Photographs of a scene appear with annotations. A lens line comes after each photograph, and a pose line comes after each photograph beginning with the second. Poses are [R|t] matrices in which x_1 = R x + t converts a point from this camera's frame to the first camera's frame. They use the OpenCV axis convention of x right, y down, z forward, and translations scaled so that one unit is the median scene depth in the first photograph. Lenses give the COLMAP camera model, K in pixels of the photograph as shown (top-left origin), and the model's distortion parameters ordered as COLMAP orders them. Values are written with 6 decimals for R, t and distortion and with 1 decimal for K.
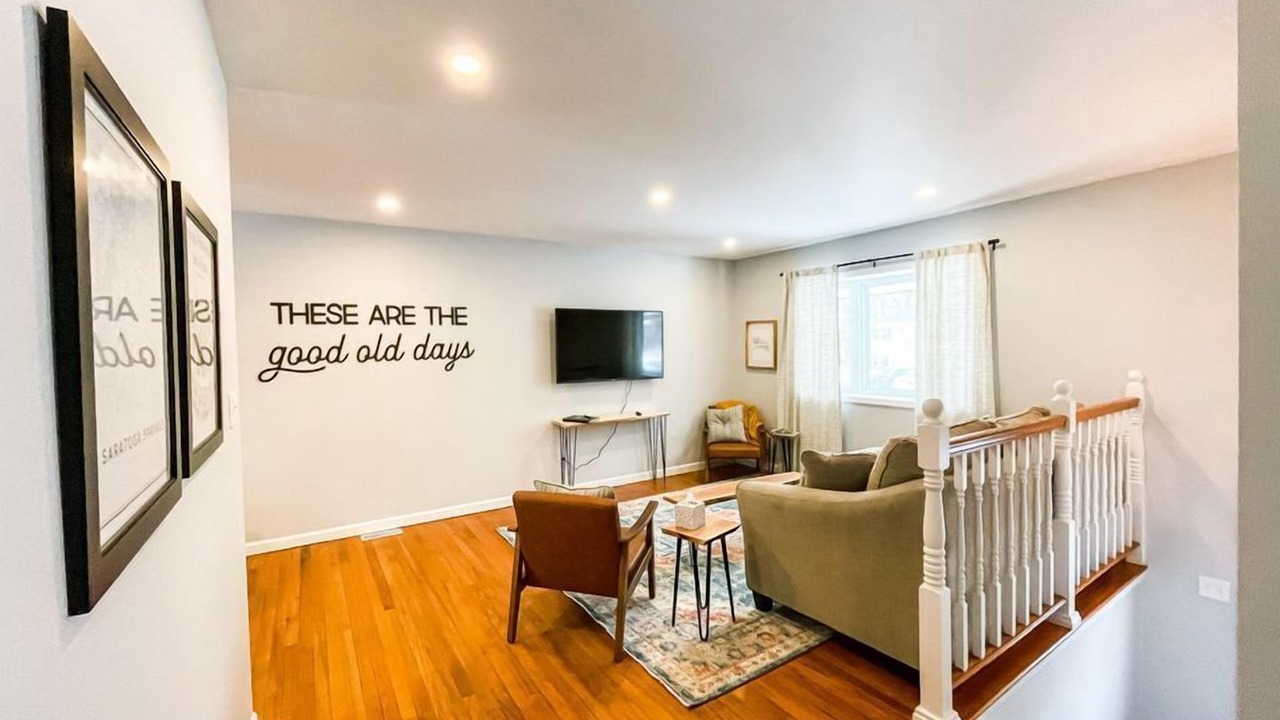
lens RADIAL K [[514.6, 0, 641.9], [0, 514.6, 360.8], [0, 0, 1]] dist [-0.008464, 0.000761]
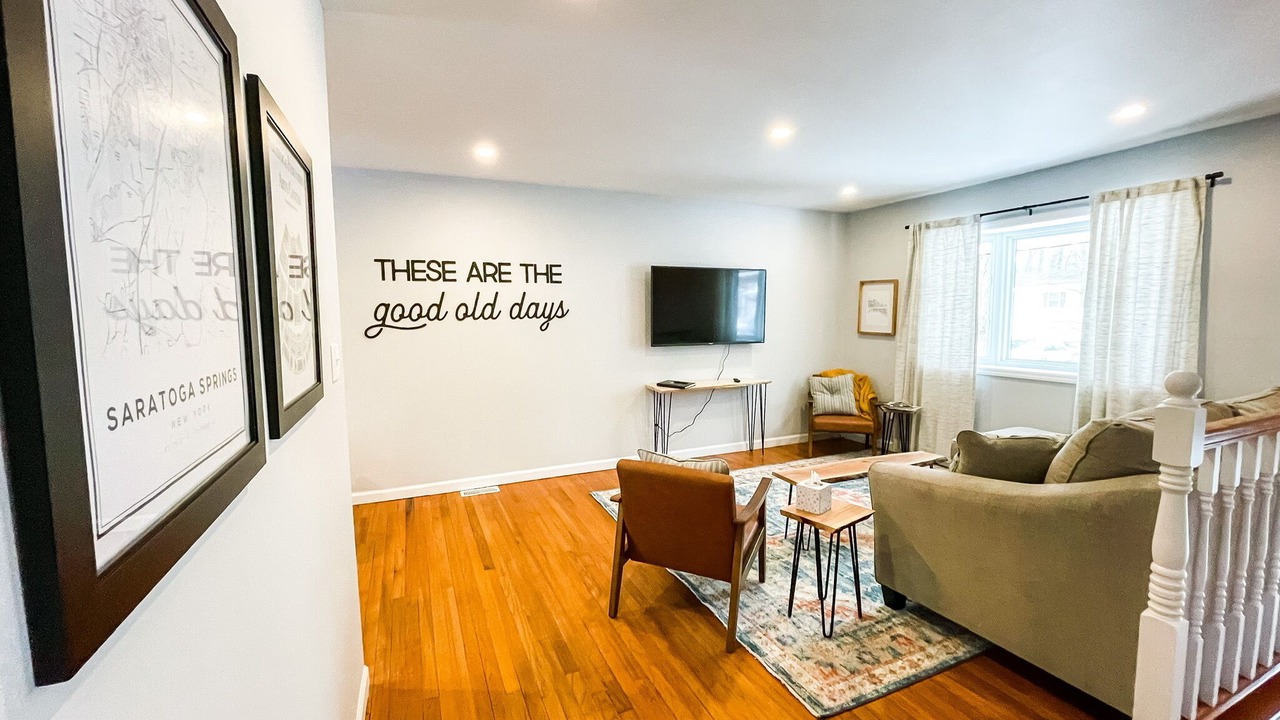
lens RADIAL K [[514.6, 0, 644.9], [0, 514.6, 360.9], [0, 0, 1]] dist [-0.008464, 0.000761]
pose [[0.988626, 0.024648, -0.148359, -0.047629], [-0.014797, 0.997634, 0.067140, 0.009895], [0.149663, -0.064181, 0.986652, 0.075119]]
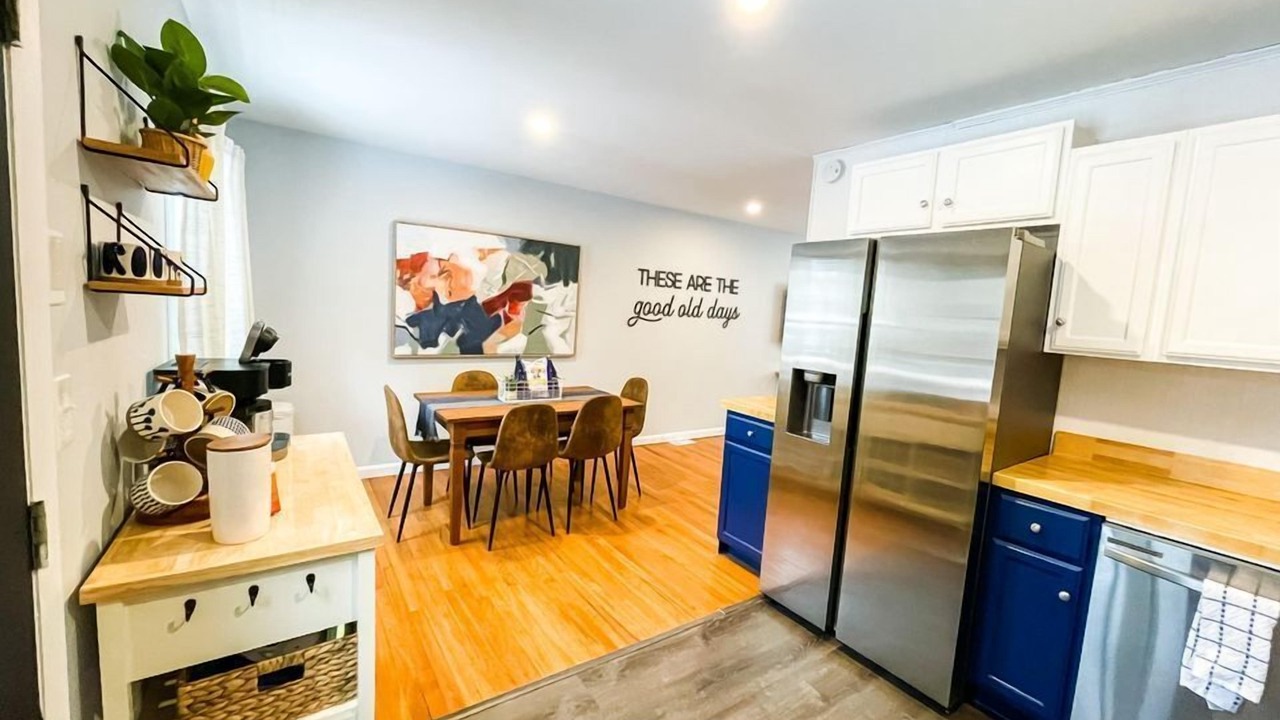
lens RADIAL K [[514.6, 0, 643.7], [0, 514.6, 364.3], [0, 0, 1]] dist [-0.008464, 0.000761]
pose [[0.996293, 0.079980, 0.031666, -0.723039], [-0.082149, 0.993835, 0.074459, 0.036423], [-0.025516, -0.076784, 0.996721, -0.385285]]
